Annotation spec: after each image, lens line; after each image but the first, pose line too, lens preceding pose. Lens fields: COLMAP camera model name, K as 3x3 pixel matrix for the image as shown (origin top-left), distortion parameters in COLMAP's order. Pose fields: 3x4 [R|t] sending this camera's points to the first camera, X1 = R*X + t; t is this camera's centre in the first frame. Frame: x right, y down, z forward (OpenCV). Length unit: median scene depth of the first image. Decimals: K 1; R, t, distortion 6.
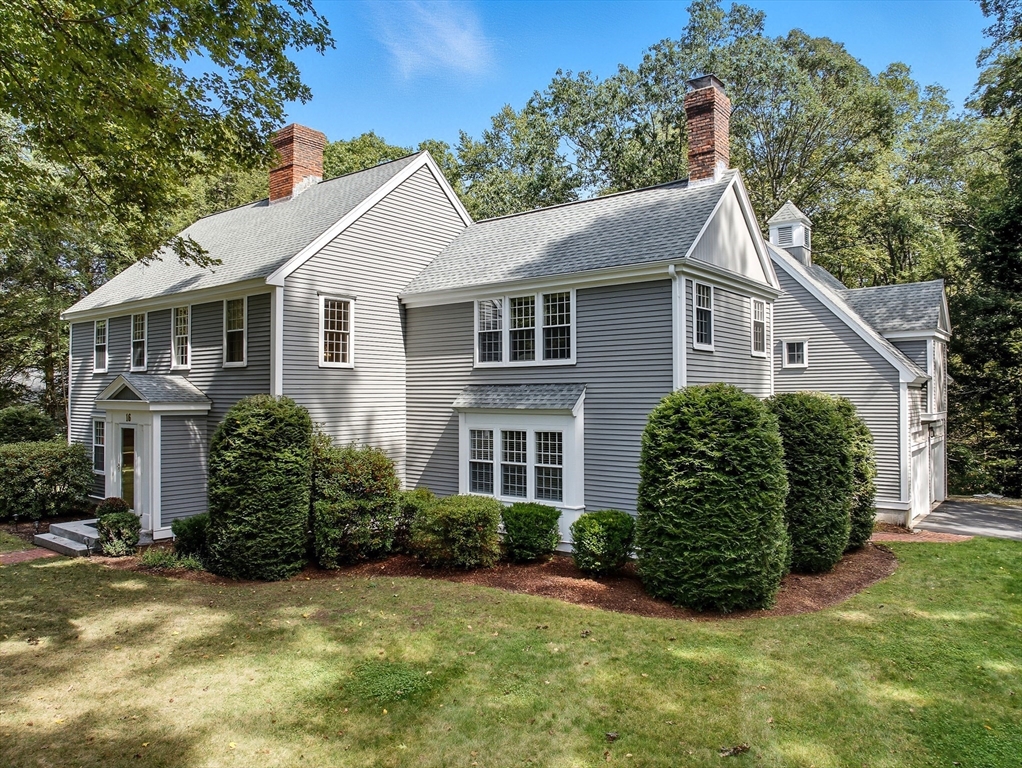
lens RADIAL K [[723.0, 0, 513.0], [0, 723.0, 378.4], [0, 0, 1]] dist [-0.024813, -0.001387]
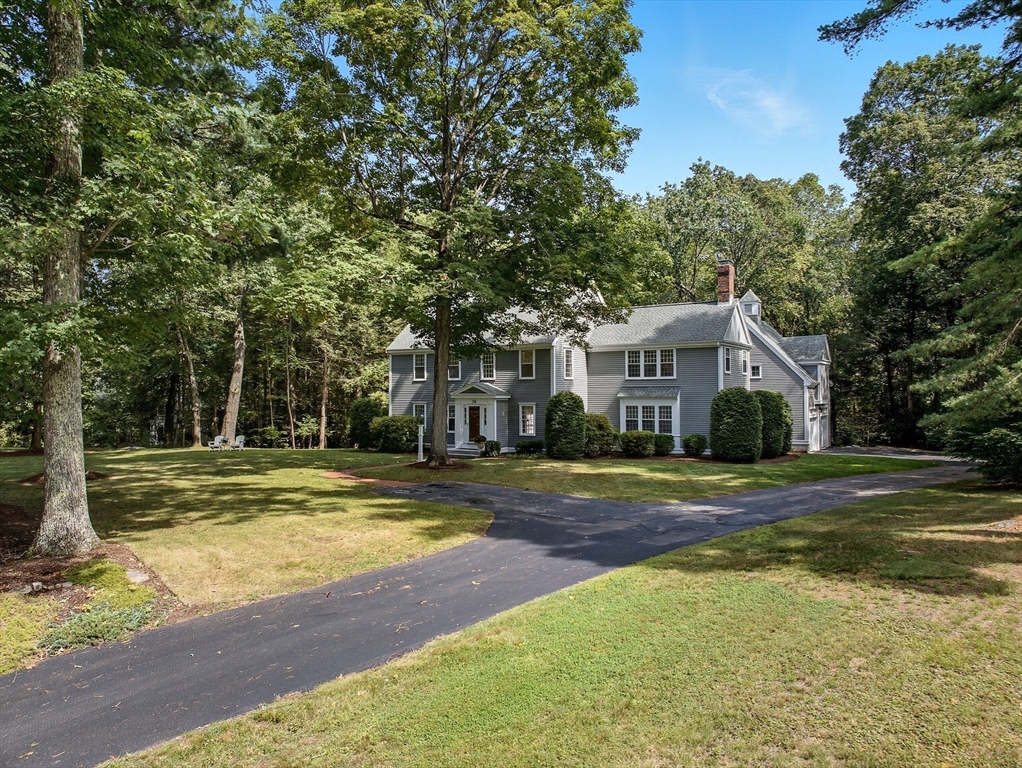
lens RADIAL K [[723.0, 0, 508.0], [0, 723.0, 381.0], [0, 0, 1]] dist [-0.024813, -0.001387]
pose [[0.996591, 0.000130, 0.082505, -0.631896], [-0.000292, 0.999998, 0.001945, -0.015006], [-0.082504, -0.001962, 0.996589, -1.299973]]
